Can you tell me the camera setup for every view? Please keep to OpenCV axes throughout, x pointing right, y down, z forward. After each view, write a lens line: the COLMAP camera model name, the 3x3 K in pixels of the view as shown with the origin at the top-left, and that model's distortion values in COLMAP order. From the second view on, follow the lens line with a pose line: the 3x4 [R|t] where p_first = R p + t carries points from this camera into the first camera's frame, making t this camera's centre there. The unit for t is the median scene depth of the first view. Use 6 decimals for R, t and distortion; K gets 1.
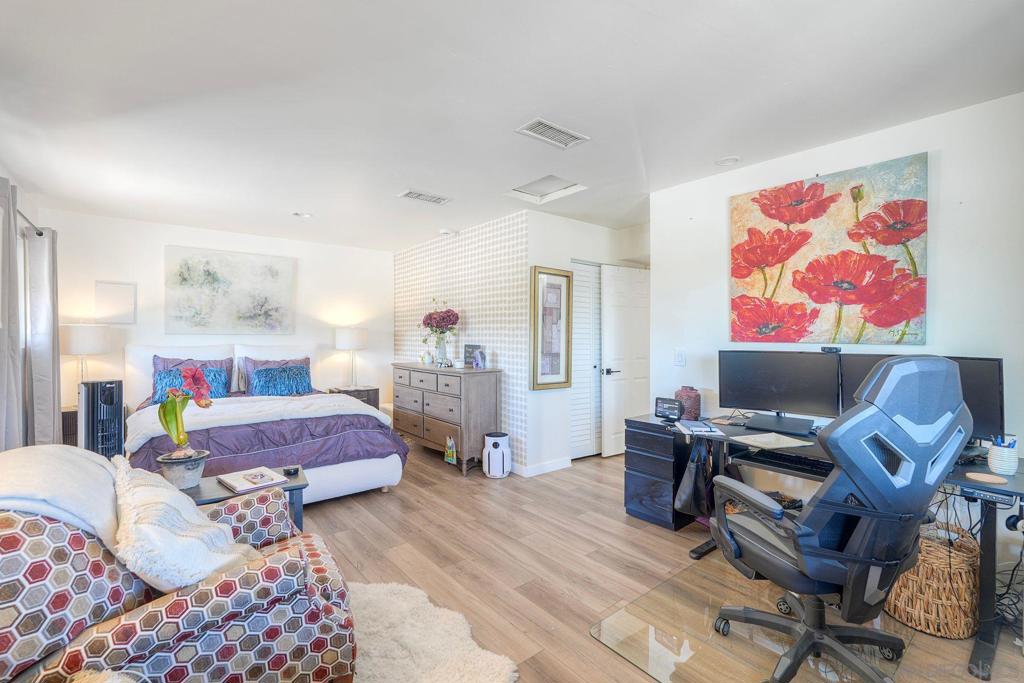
lens RADIAL K [[451.1, 0, 514.3], [0, 451.1, 336.1], [0, 0, 1]] dist [-0.000351, -0.001034]
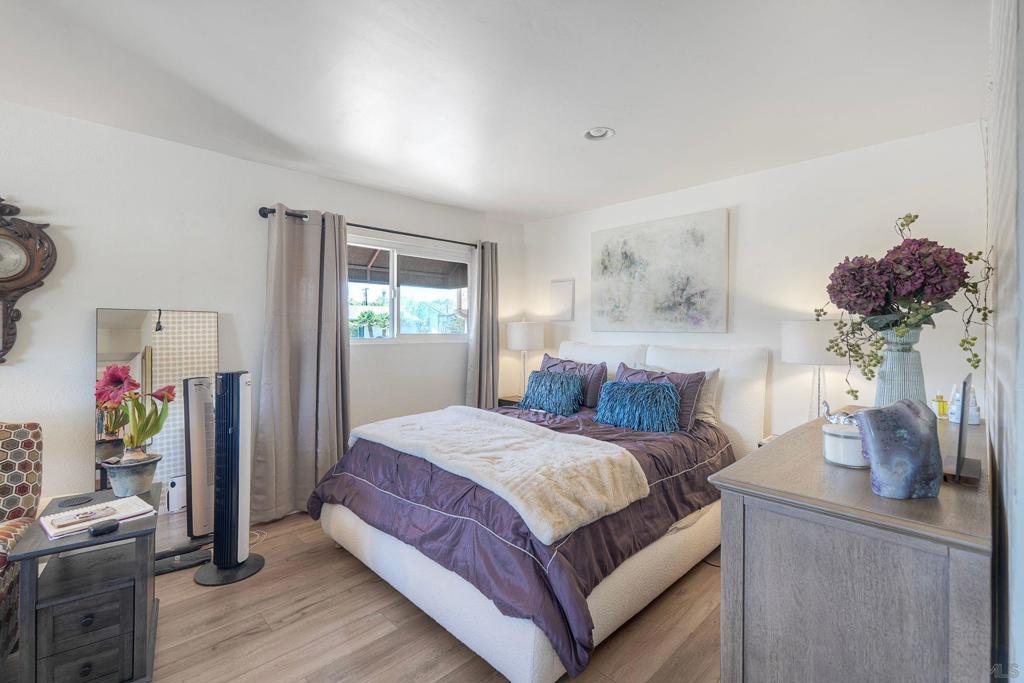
lens RADIAL K [[451.1, 0, 501.9], [0, 451.1, 332.1], [0, 0, 1]] dist [-0.000351, -0.001034]
pose [[0.089262, -0.004655, -0.995997, 0.099149], [-0.014712, 0.999874, -0.005991, 0.004553], [0.995900, 0.015188, 0.089182, 0.699719]]
